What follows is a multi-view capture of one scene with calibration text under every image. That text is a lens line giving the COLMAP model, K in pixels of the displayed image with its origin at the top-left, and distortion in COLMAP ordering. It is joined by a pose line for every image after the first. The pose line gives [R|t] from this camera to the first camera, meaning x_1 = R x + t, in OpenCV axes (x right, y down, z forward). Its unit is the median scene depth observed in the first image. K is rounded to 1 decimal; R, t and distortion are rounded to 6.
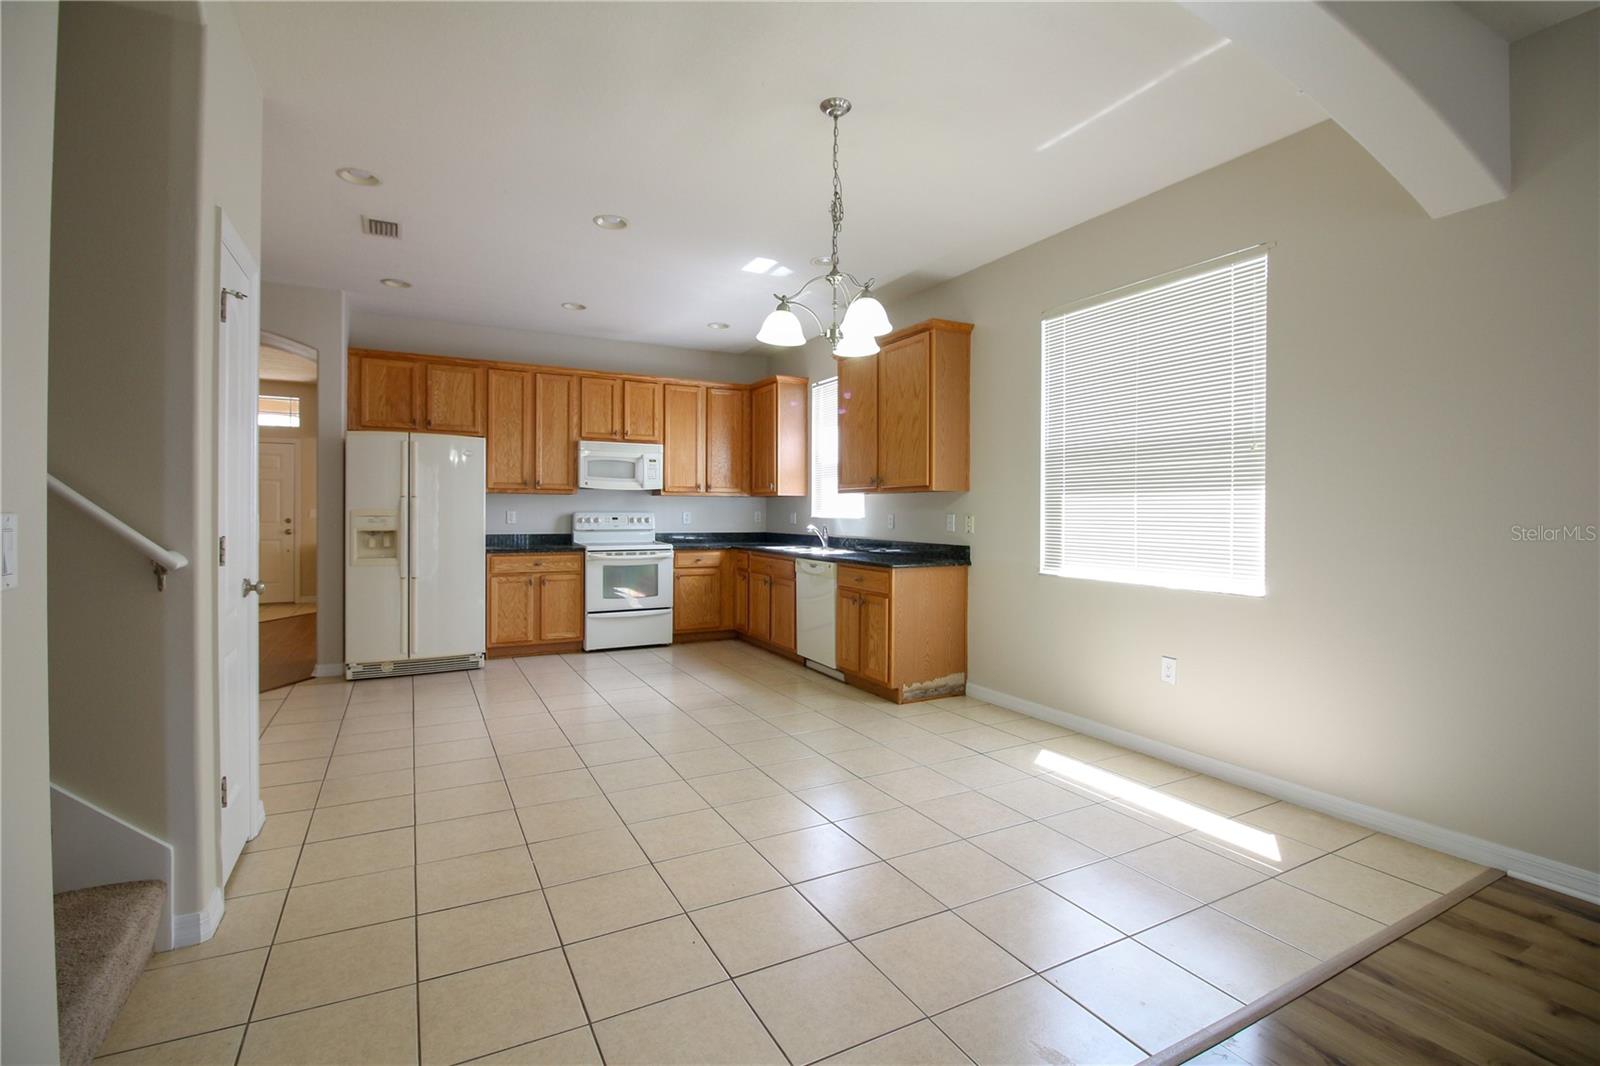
lens RADIAL K [[735.7, 0, 806.7], [0, 735.7, 517.0], [0, 0, 1]] dist [-0.015847, -0.005546]
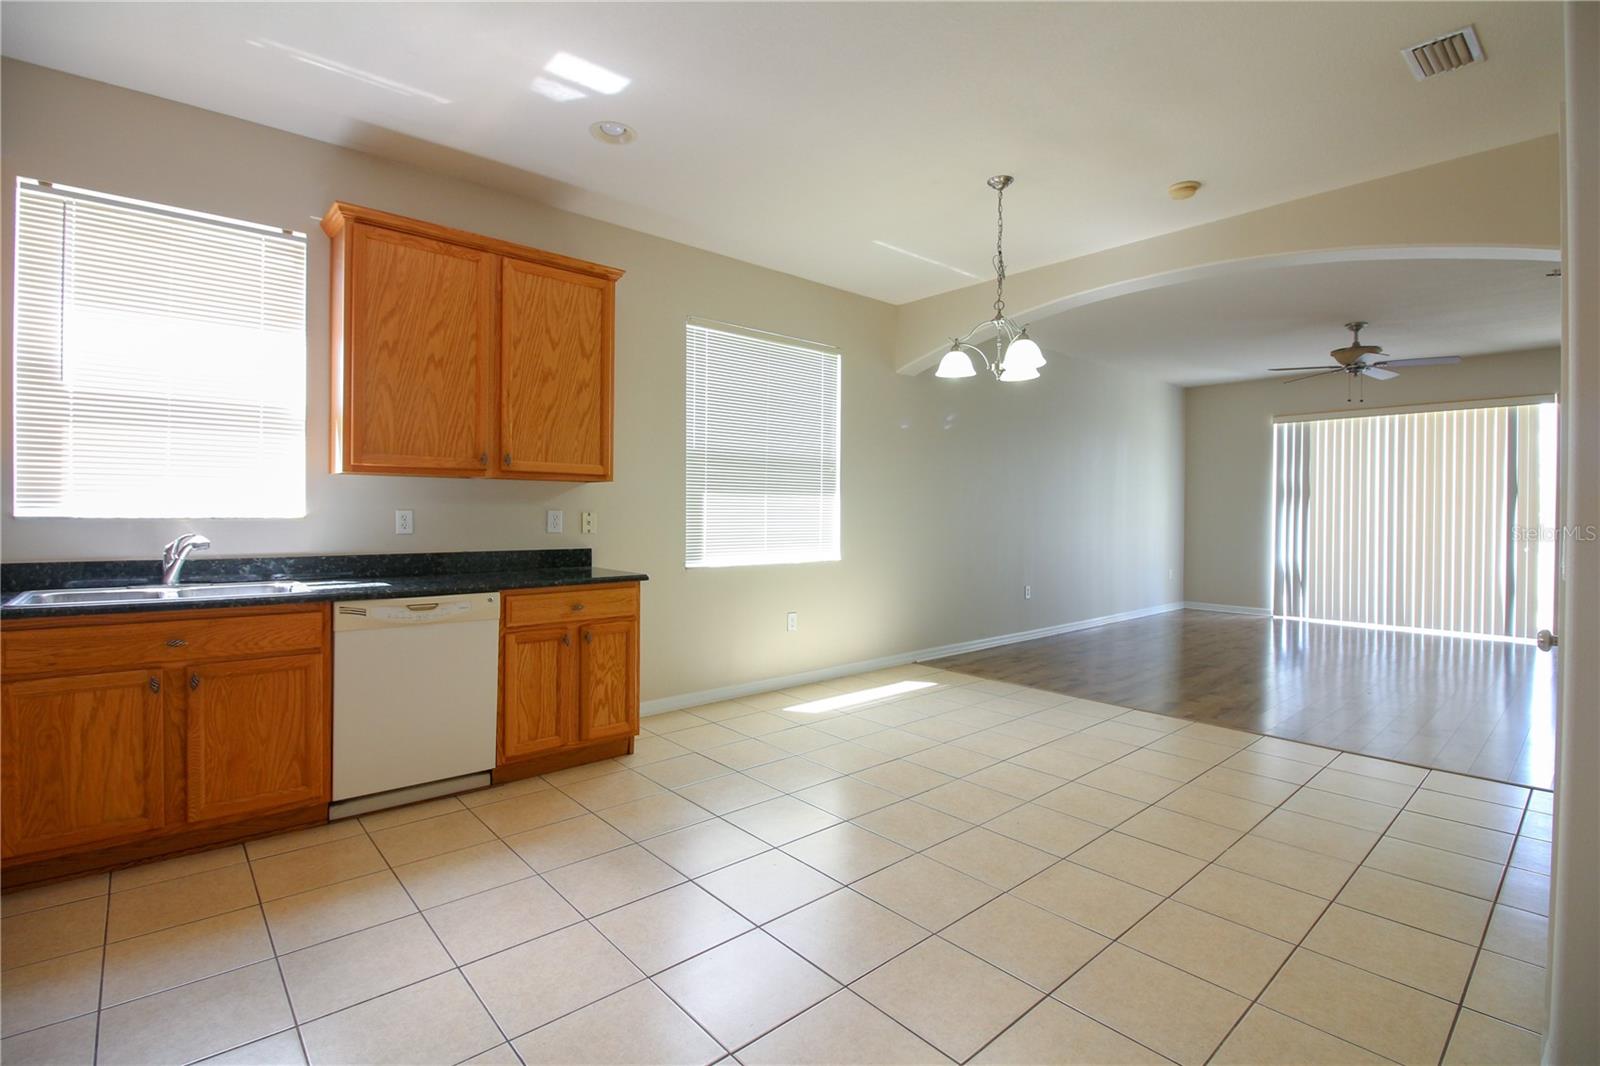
lens RADIAL K [[735.7, 0, 813.6], [0, 735.7, 516.6], [0, 0, 1]] dist [-0.015847, -0.005546]
pose [[-0.241278, -0.015591, 0.970331, -0.539248], [-0.003523, 0.999878, 0.015190, -0.008501], [-0.970450, 0.000246, -0.241304, 0.795206]]
